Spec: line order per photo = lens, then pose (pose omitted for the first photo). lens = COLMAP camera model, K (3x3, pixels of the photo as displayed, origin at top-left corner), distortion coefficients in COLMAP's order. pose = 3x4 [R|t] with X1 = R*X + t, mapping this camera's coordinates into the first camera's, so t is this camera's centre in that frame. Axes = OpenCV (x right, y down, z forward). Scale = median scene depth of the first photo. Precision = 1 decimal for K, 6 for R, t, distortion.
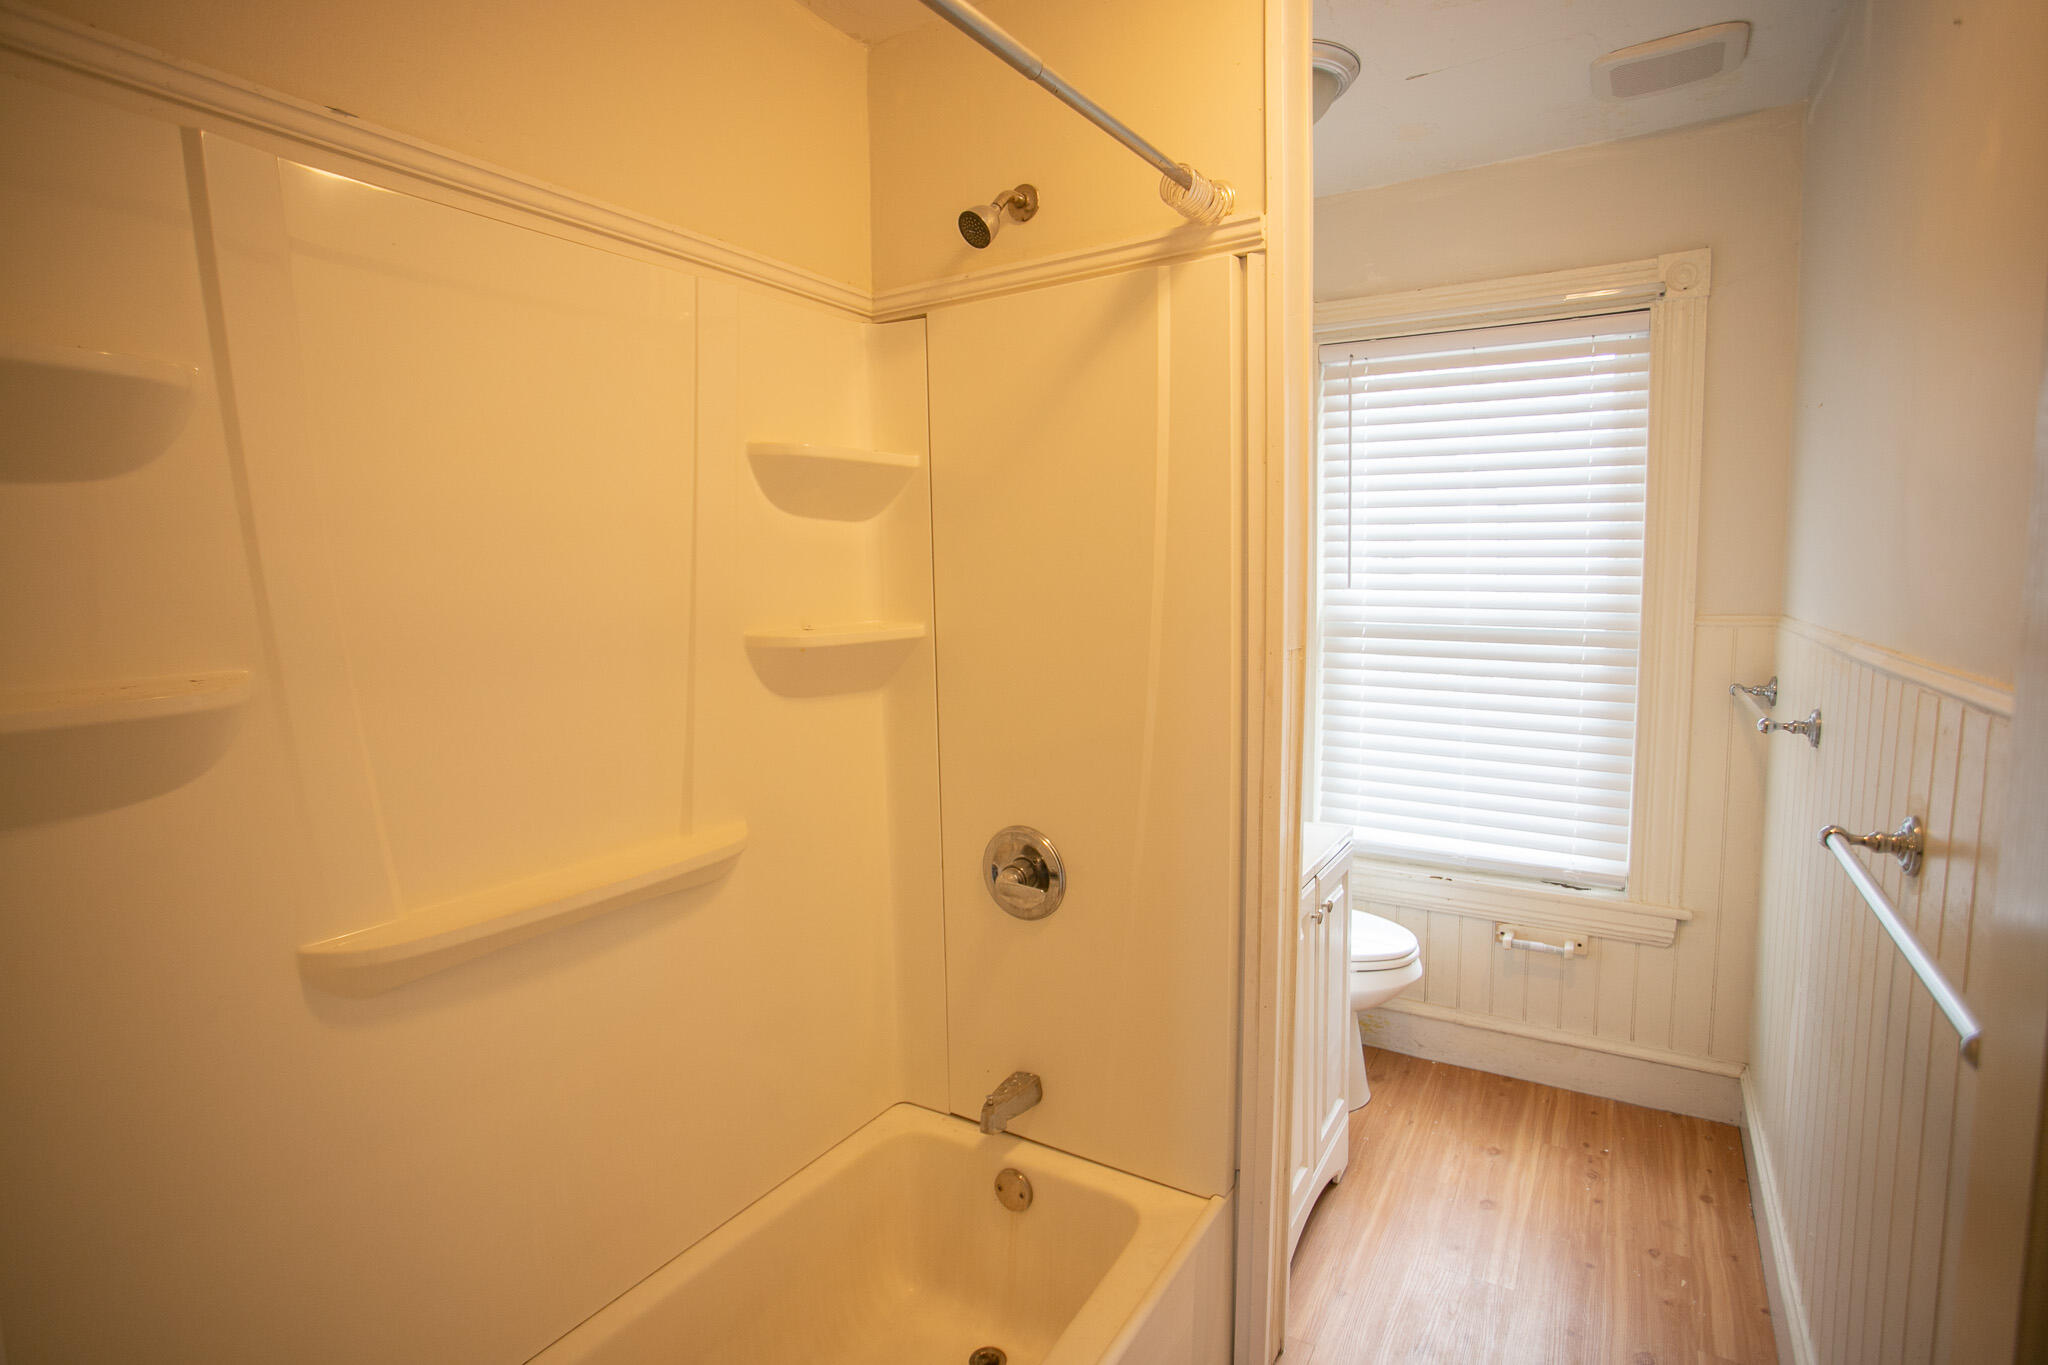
lens RADIAL K [[1004.1, 0, 1023.3], [0, 1004.1, 674.4], [0, 0, 1]] dist [-0.052388, 0.015143]
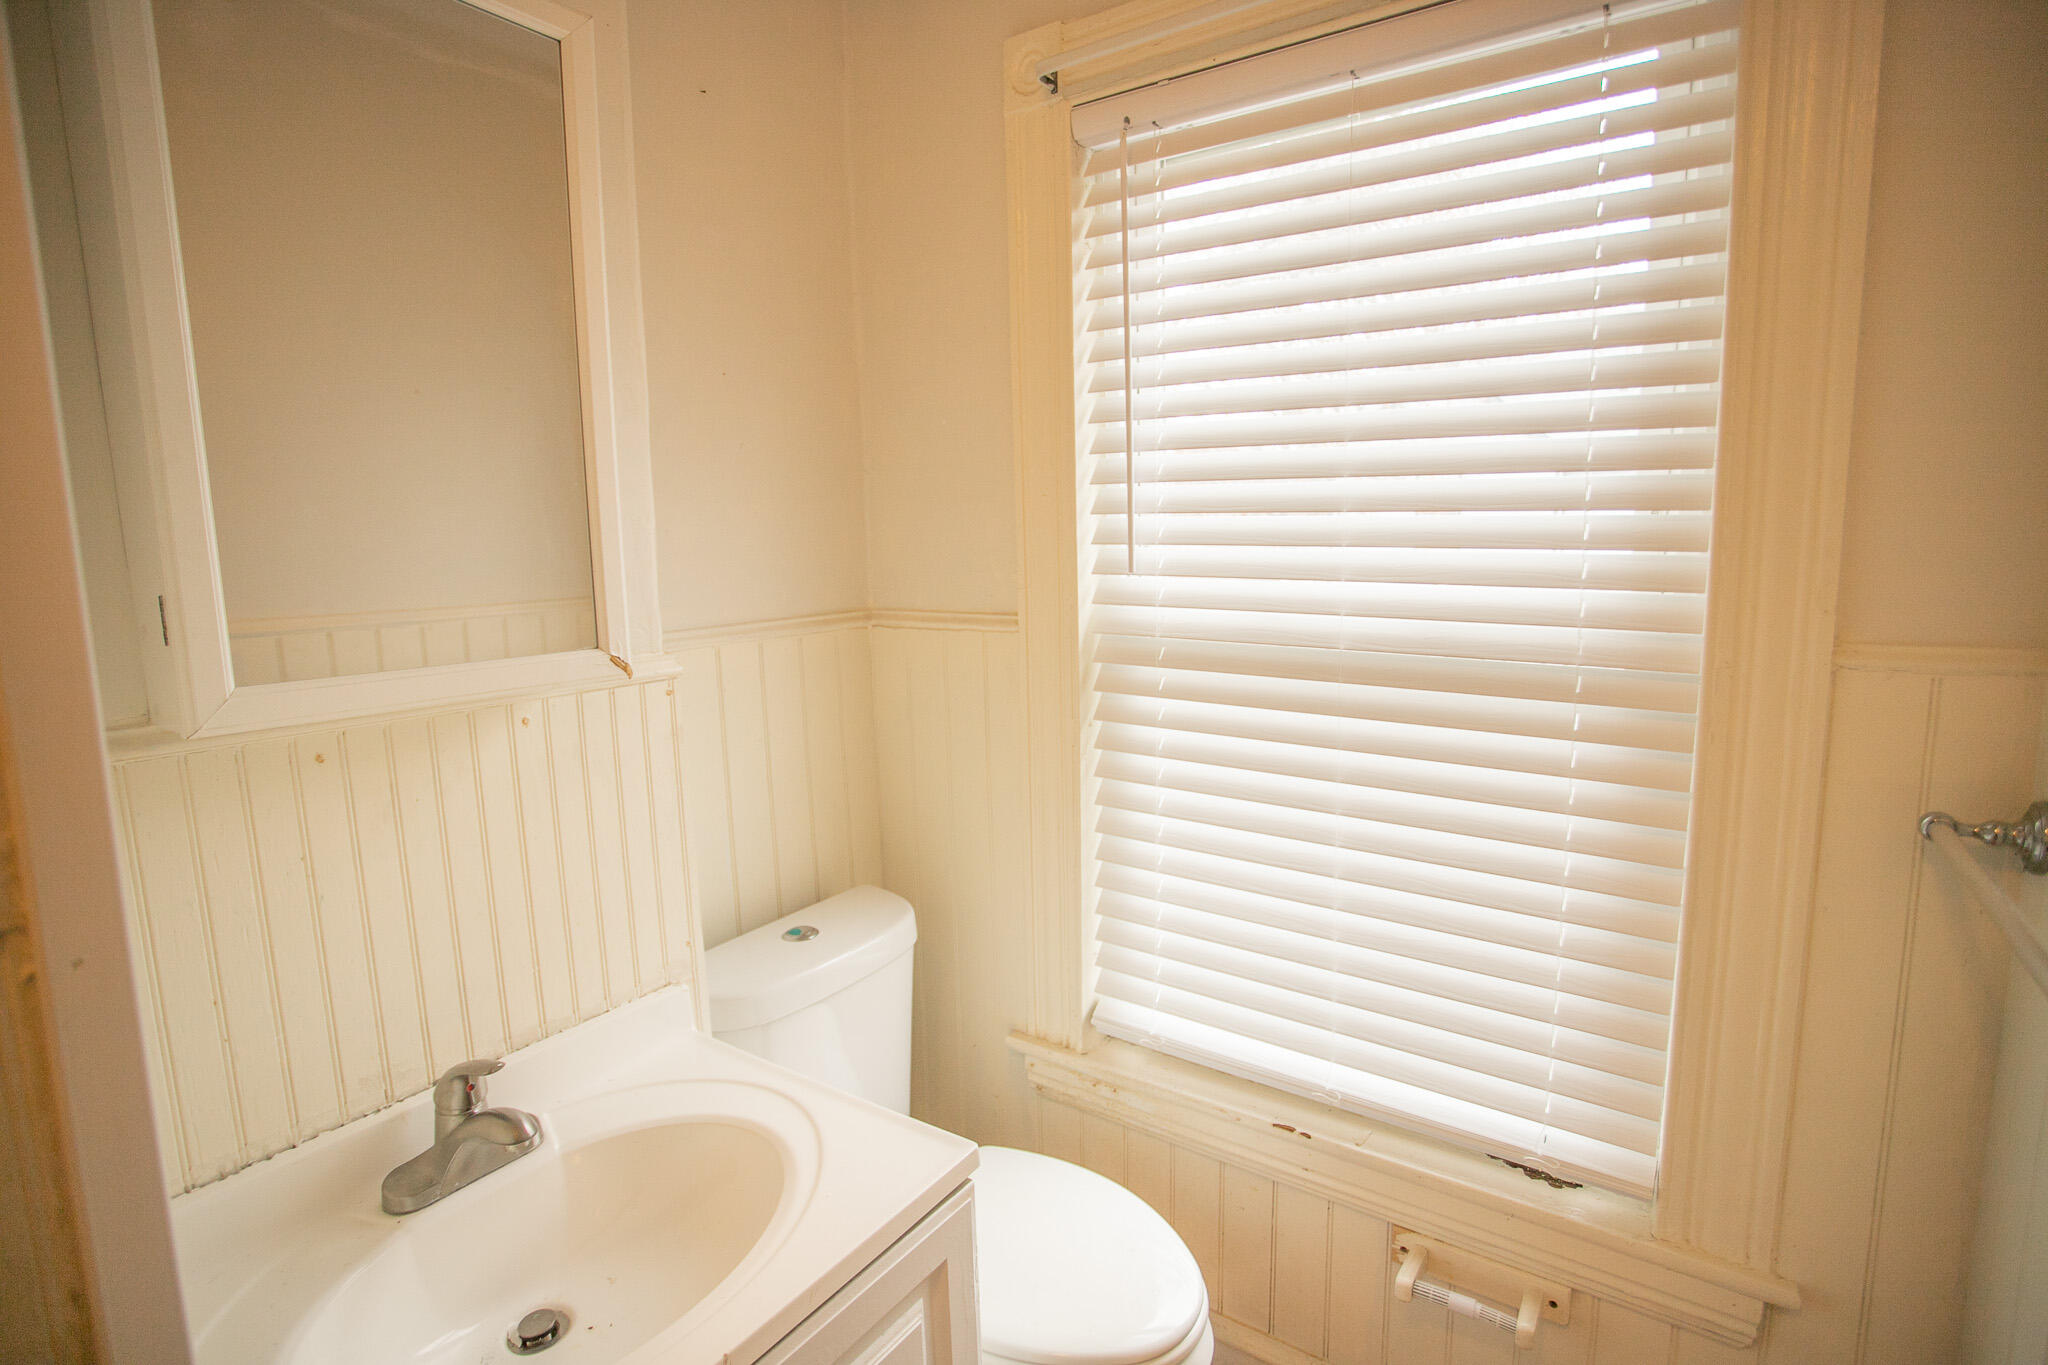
lens RADIAL K [[1004.1, 0, 1011.5], [0, 1004.1, 675.4], [0, 0, 1]] dist [-0.052388, 0.015143]
pose [[0.997908, 0.001103, -0.064634, 0.326351], [0.001501, 0.999189, 0.040236, -0.059030], [0.064626, -0.040249, 0.997098, 0.511632]]
